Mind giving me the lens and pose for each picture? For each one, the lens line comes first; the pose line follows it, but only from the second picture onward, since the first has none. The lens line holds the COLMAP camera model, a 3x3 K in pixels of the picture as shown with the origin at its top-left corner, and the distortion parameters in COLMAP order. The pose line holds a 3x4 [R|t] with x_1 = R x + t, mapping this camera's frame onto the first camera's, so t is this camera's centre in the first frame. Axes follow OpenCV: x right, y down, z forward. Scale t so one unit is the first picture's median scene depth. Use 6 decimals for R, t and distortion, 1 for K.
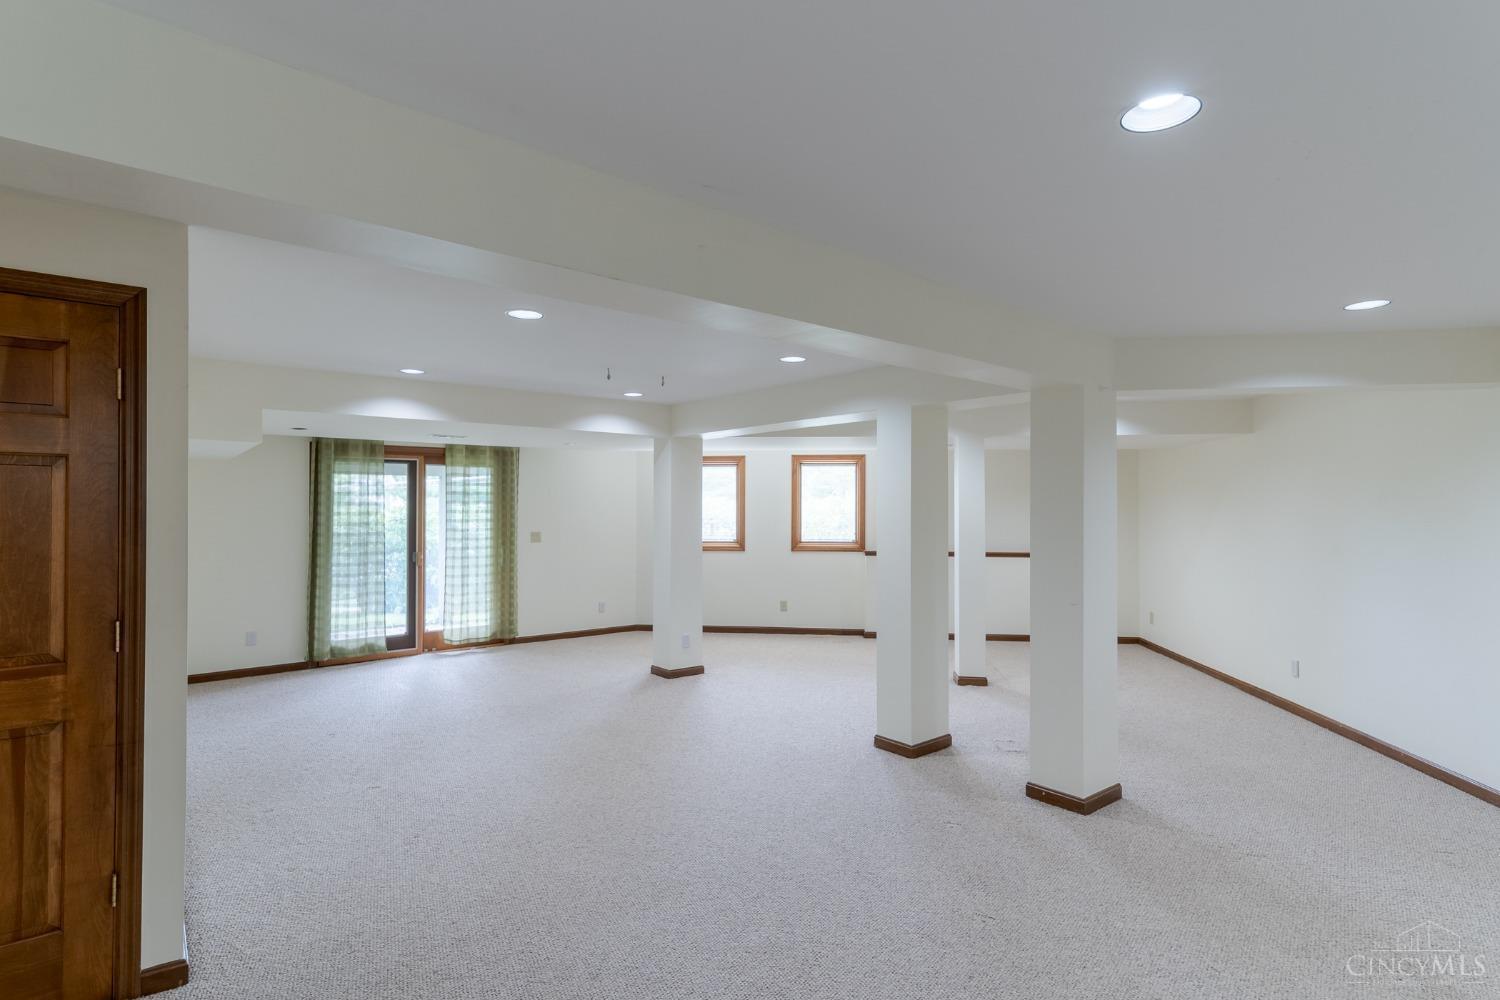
lens RADIAL K [[750.3, 0, 747.3], [0, 750.3, 528.4], [0, 0, 1]] dist [0.000790, 0.000038]
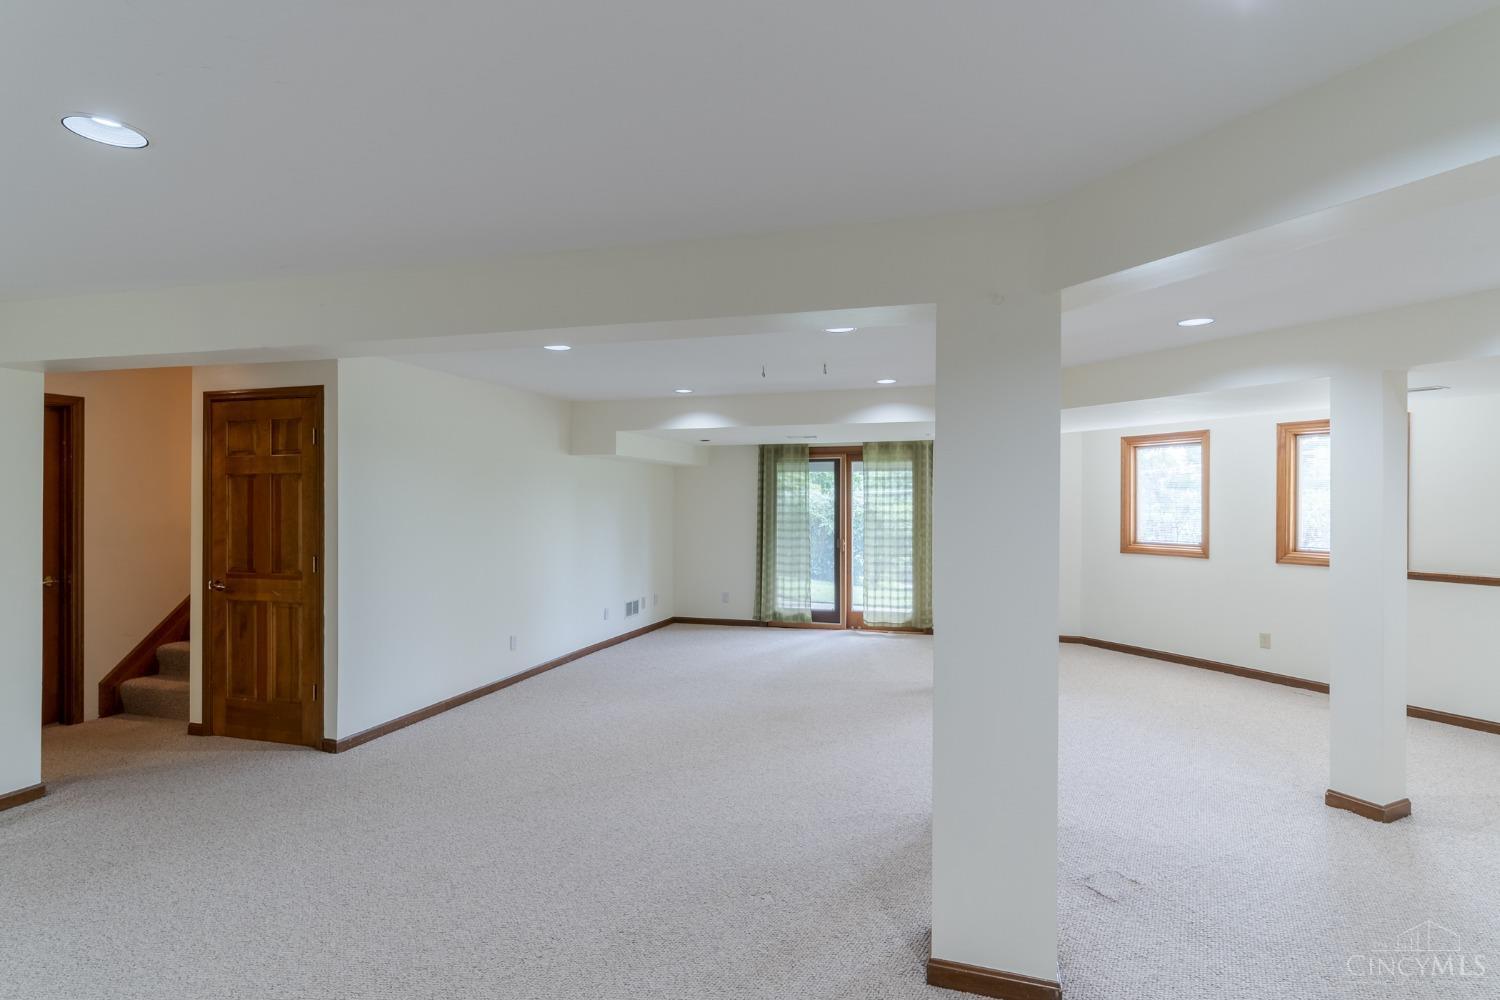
lens RADIAL K [[750.3, 0, 747.3], [0, 750.3, 528.4], [0, 0, 1]] dist [0.000790, 0.000038]
pose [[0.559203, 0.030600, -0.828466, 0.436981], [-0.023433, 0.999503, 0.021101, -0.005845], [0.828700, 0.007614, 0.559641, 0.256522]]
